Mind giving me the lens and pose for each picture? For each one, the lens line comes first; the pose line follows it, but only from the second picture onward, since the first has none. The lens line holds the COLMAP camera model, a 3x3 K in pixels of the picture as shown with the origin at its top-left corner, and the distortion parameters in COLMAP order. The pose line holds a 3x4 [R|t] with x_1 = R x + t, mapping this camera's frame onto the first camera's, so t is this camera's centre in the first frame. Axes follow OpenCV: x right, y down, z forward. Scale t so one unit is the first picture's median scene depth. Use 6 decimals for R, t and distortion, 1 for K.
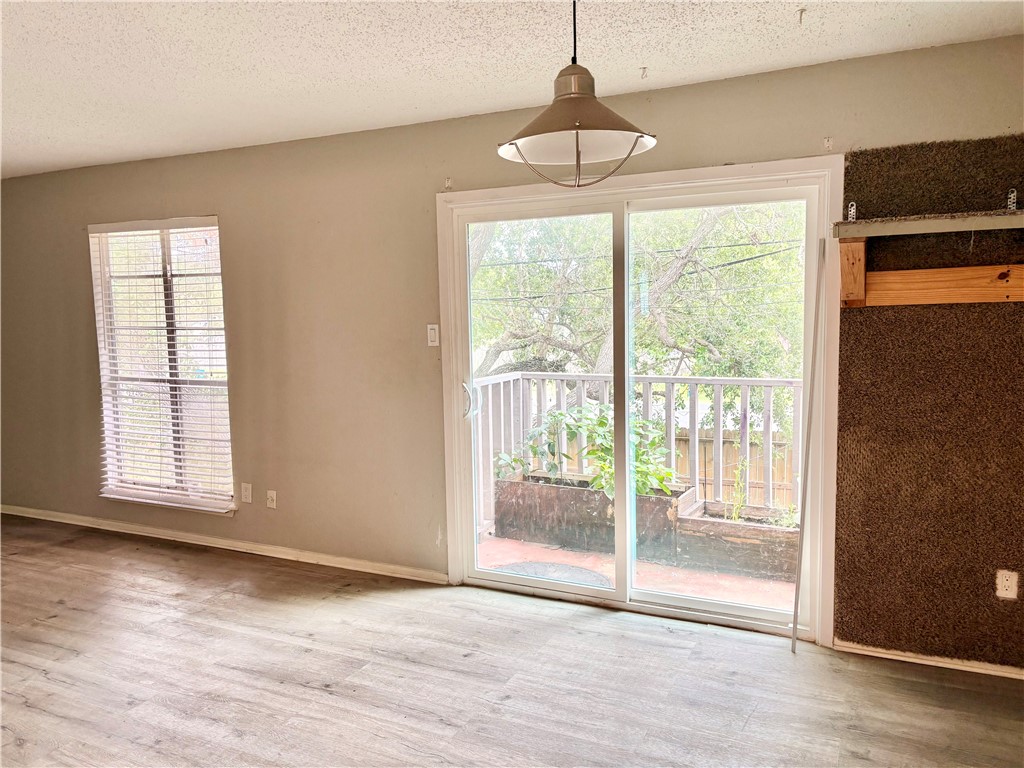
lens RADIAL K [[776.0, 0, 511.5], [0, 776.0, 384.1], [0, 0, 1]] dist [0.012032, 0.005425]
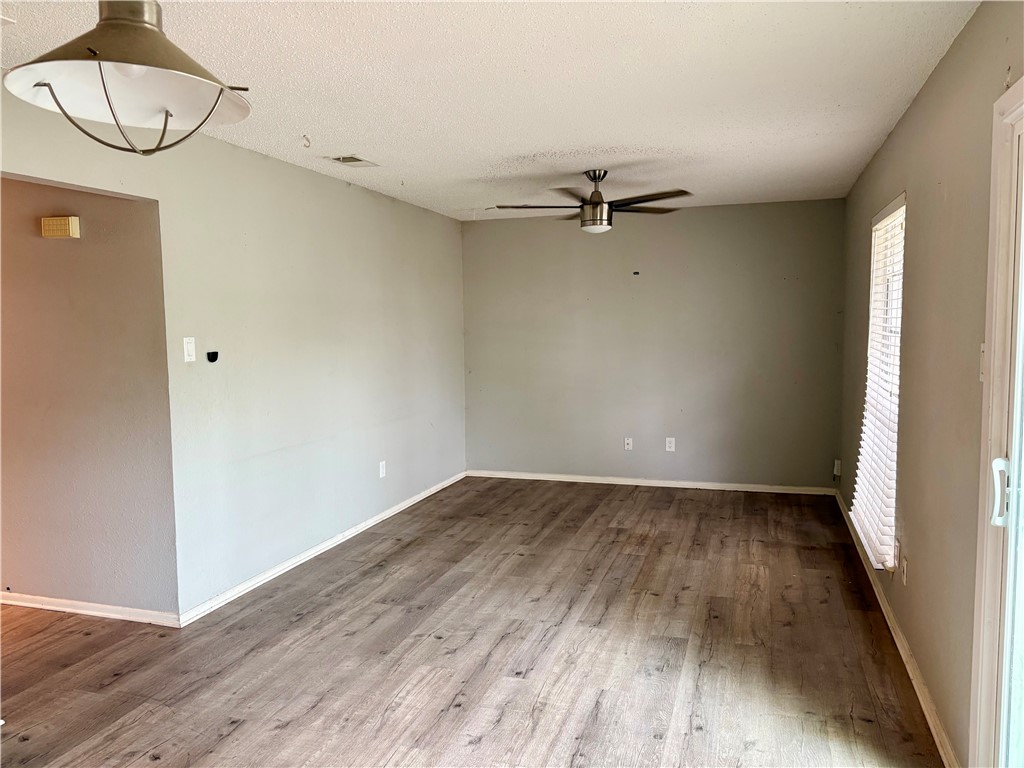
lens RADIAL K [[776.0, 0, 511.7], [0, 776.0, 383.2], [0, 0, 1]] dist [0.012032, 0.005425]
pose [[0.138931, 0.101716, -0.985064, 0.461557], [-0.093165, 0.991642, 0.089255, -0.081563], [0.985910, 0.079373, 0.147247, 0.656838]]
